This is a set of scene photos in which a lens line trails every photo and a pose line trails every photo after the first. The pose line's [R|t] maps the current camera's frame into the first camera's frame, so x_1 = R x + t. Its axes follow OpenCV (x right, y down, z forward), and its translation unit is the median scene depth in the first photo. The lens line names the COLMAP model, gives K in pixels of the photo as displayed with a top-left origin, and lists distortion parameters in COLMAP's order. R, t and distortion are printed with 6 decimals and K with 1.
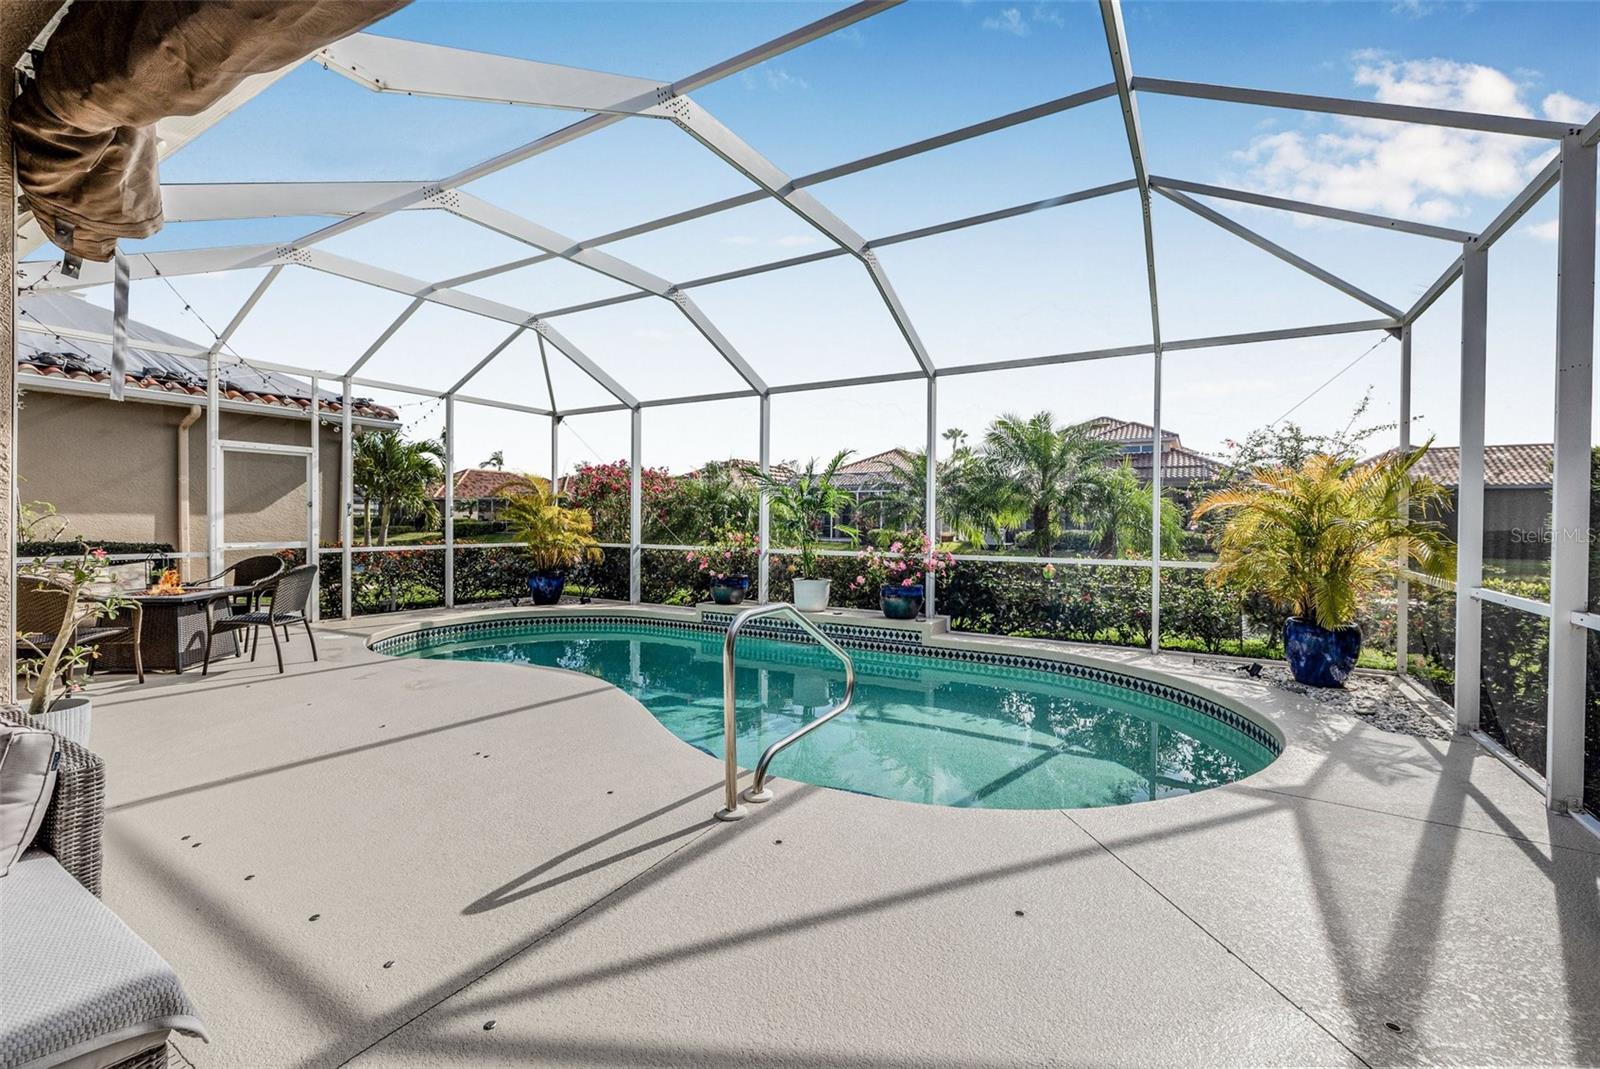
lens RADIAL K [[681.9, 0, 817.4], [0, 681.9, 523.7], [0, 0, 1]] dist [0.001254, -0.000890]
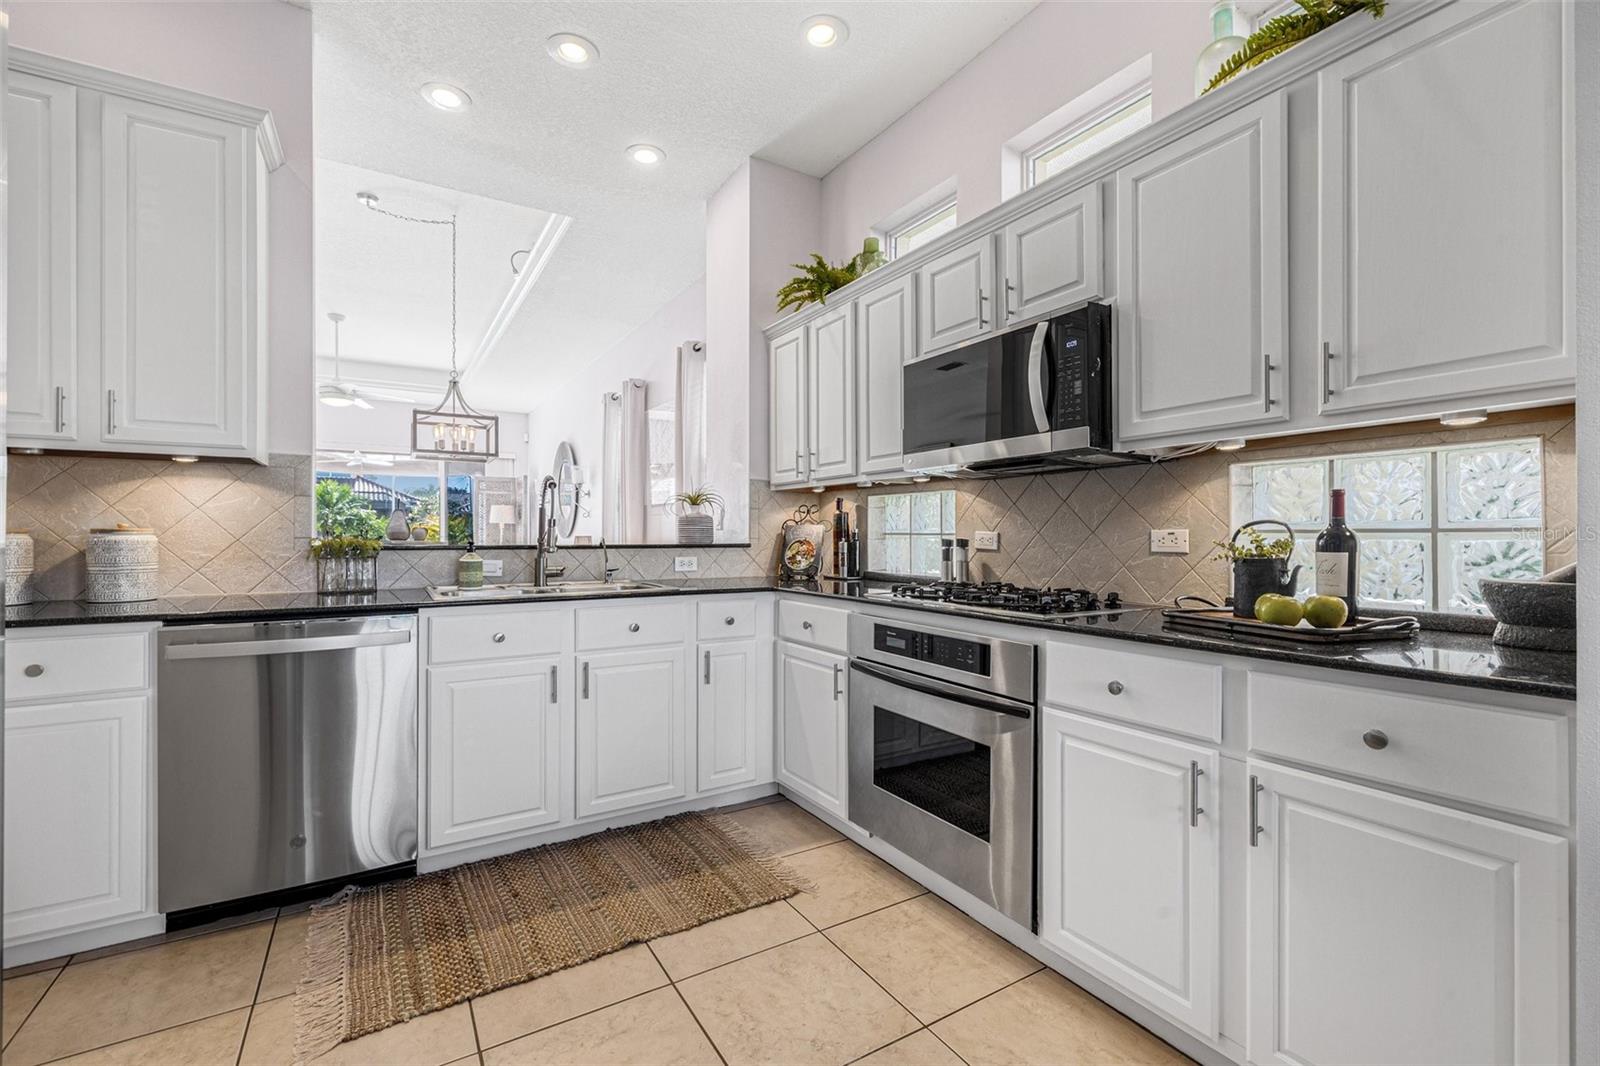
lens RADIAL K [[681.9, 0, 797.3], [0, 681.9, 532.5], [0, 0, 1]] dist [0.001254, -0.000890]
pose [[0.476405, -0.002929, 0.879221, -1.001618], [0.008560, 0.999963, -0.001307, 0.006813], [-0.879184, 0.008149, 0.476412, -1.518446]]
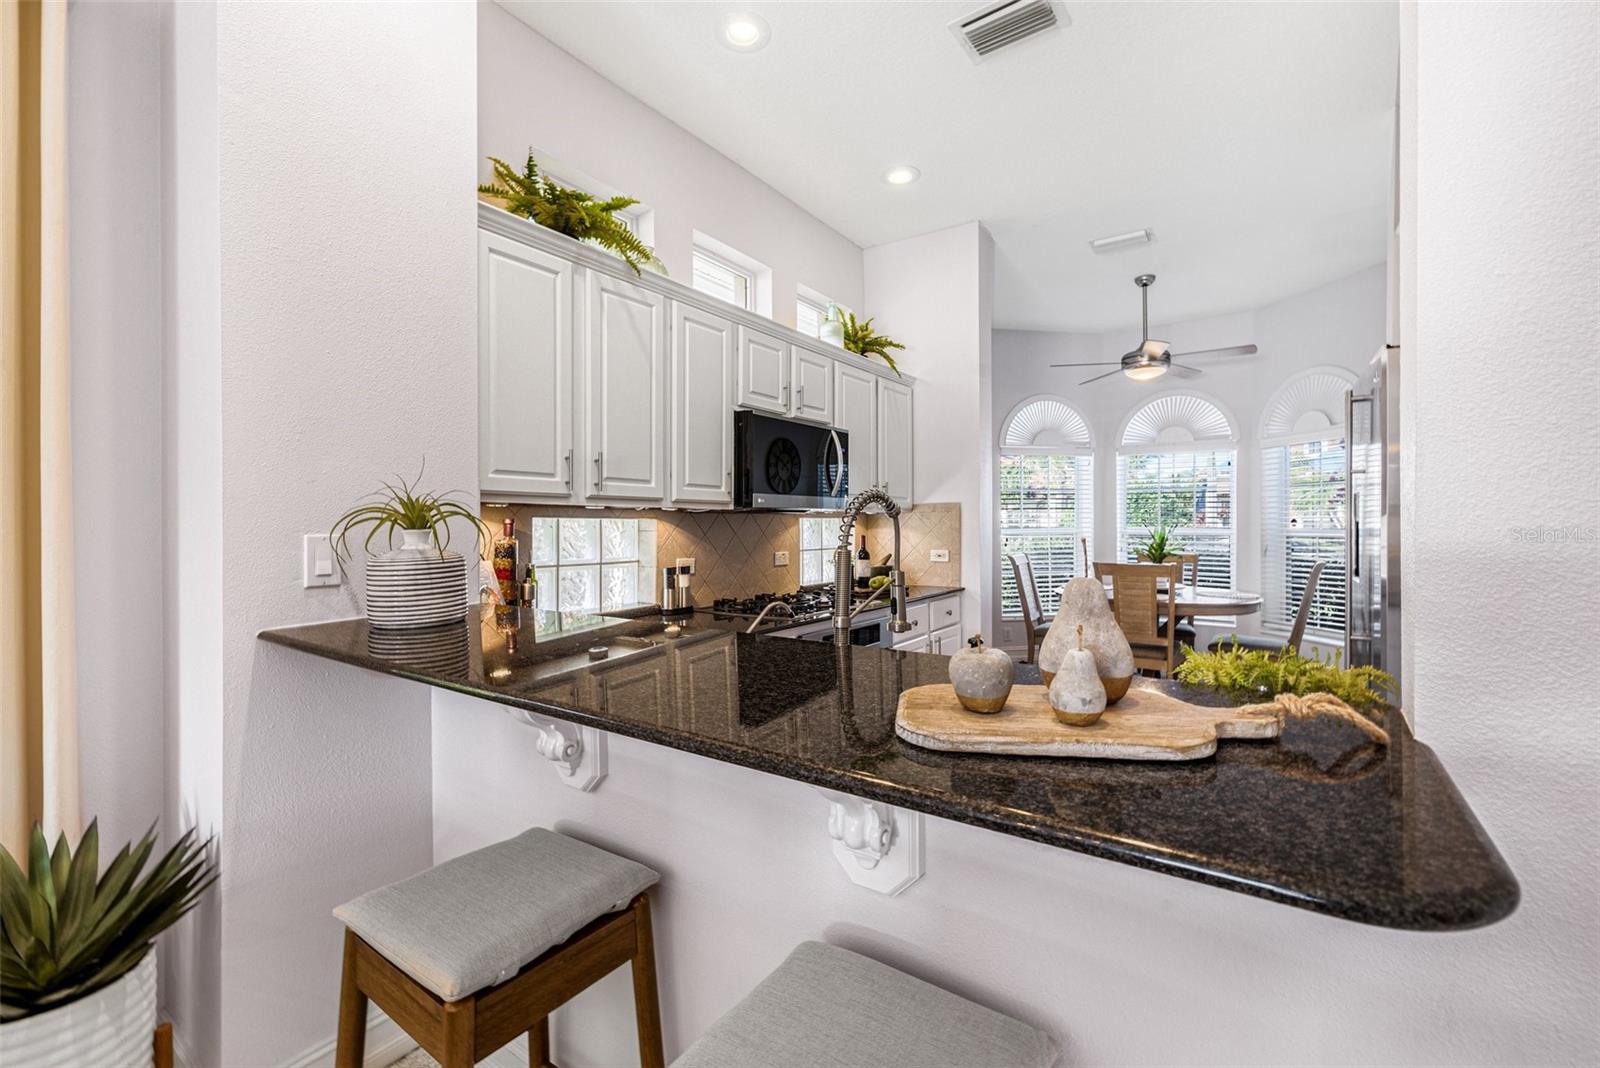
lens RADIAL K [[681.9, 0, 789.8], [0, 681.9, 523.4], [0, 0, 1]] dist [0.001254, -0.000890]
pose [[-0.995651, -0.004625, 0.093049, -0.730349], [-0.004066, 0.999973, 0.006195, -0.017586], [-0.093075, 0.005790, -0.995642, -1.023938]]
